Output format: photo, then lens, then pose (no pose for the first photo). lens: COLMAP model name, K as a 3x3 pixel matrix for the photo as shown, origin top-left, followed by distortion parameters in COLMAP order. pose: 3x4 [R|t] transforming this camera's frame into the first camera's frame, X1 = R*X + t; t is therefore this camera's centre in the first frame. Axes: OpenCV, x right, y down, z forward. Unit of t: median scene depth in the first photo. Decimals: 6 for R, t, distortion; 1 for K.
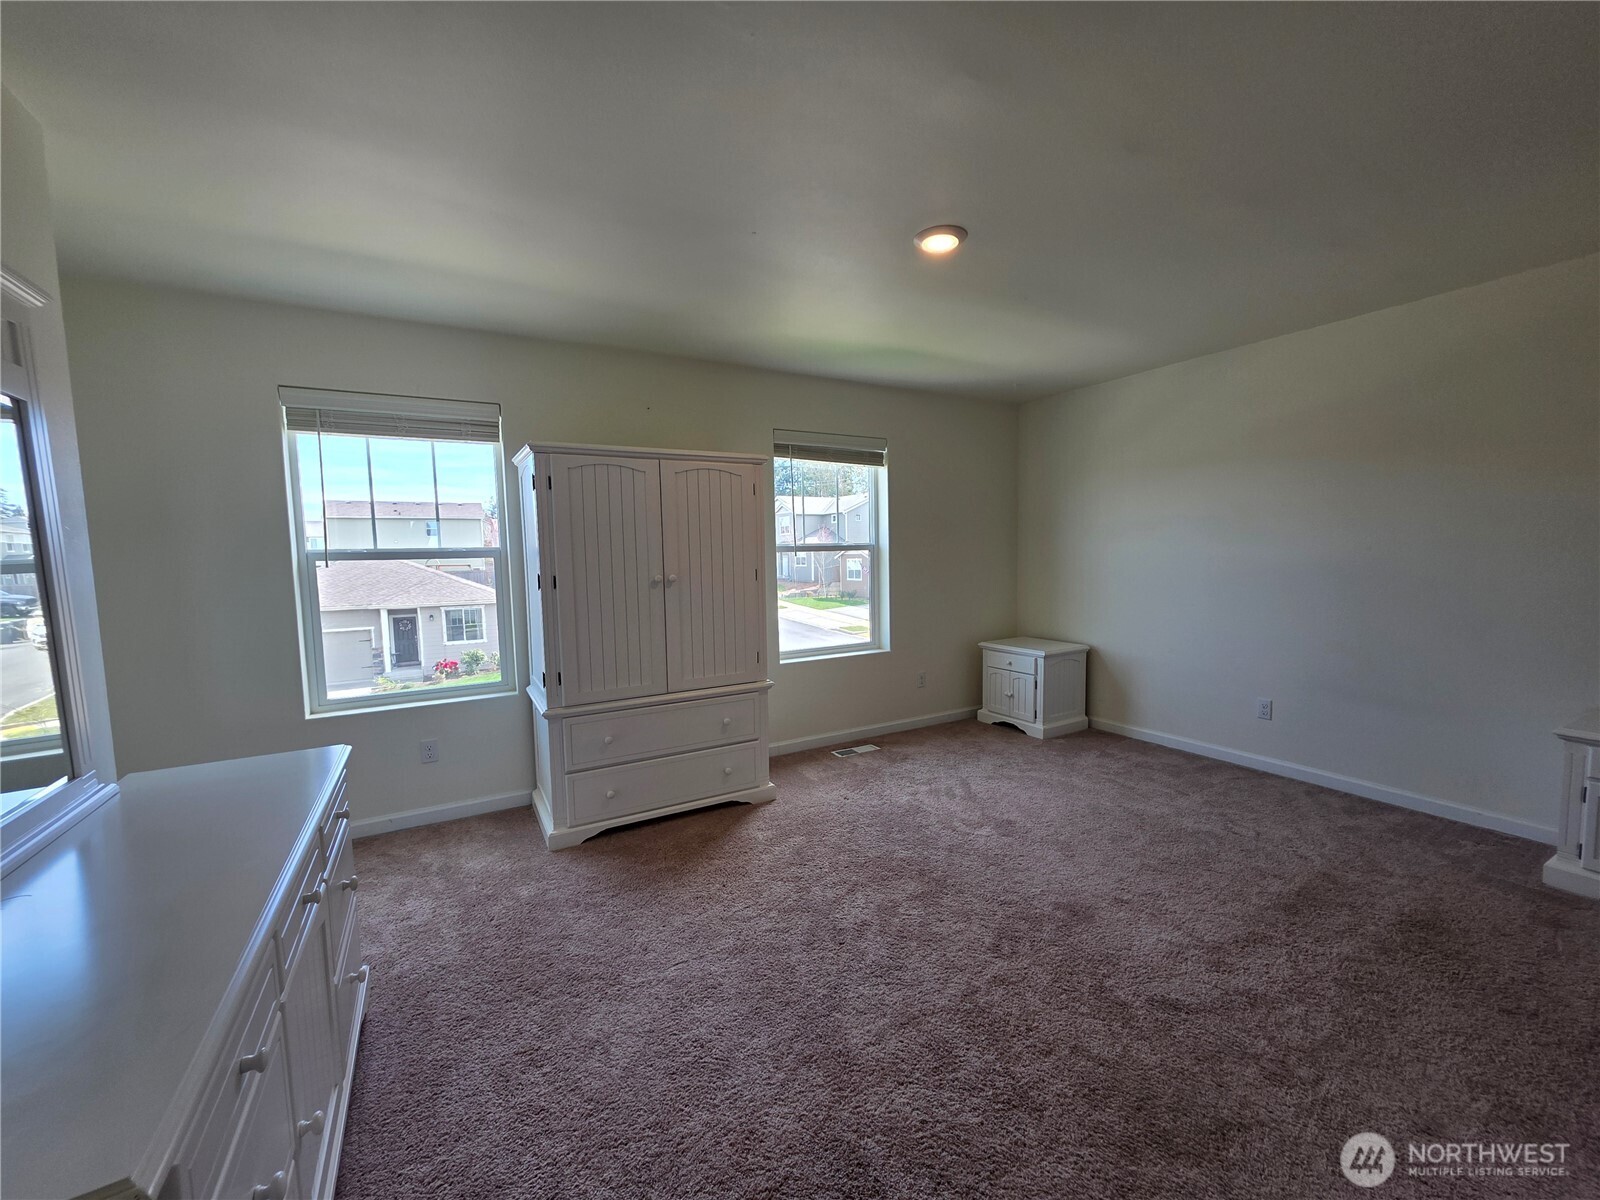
lens RADIAL K [[647.0, 0, 800.0], [0, 647.0, 600.0], [0, 0, 1]] dist [0.003113, -0.000028]
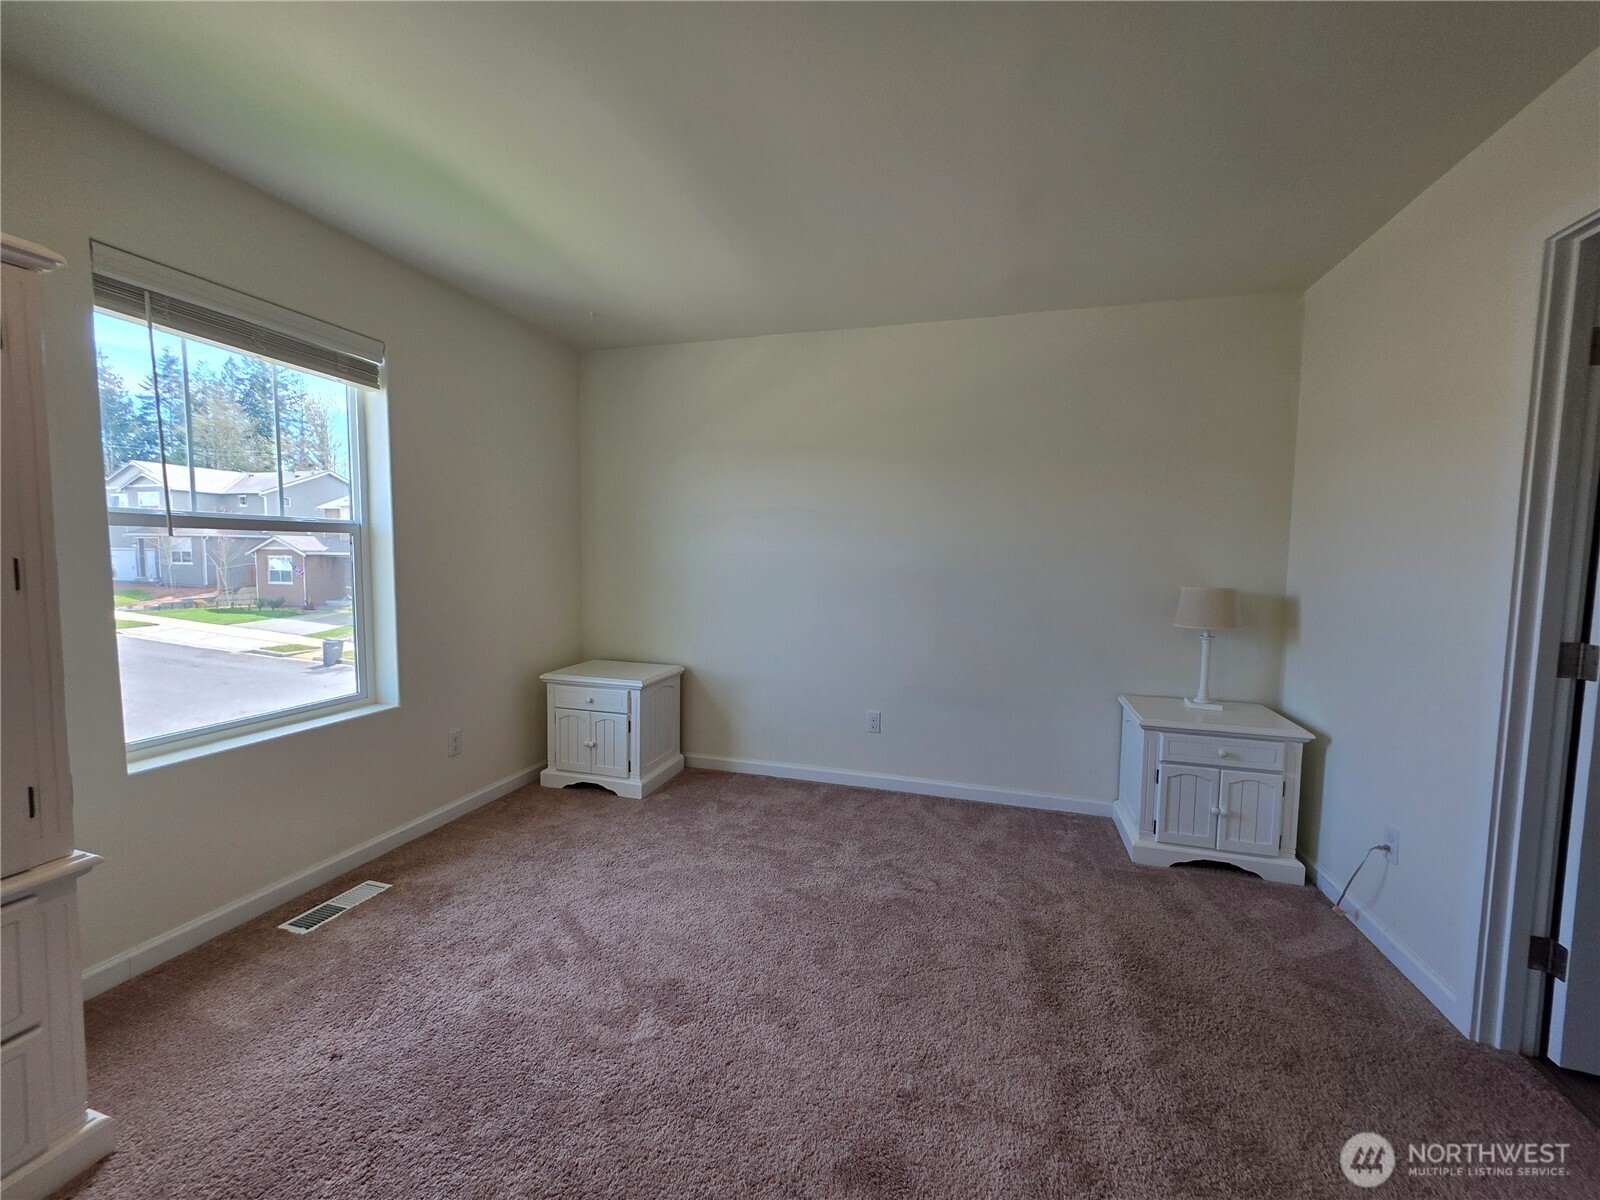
lens RADIAL K [[647.0, 0, 800.0], [0, 647.0, 600.0], [0, 0, 1]] dist [0.003113, -0.000028]
pose [[0.723499, -0.019246, 0.690057, -0.002108], [0.022666, 0.999735, 0.004118, -0.012945], [-0.689953, 0.012662, 0.723743, 0.349782]]
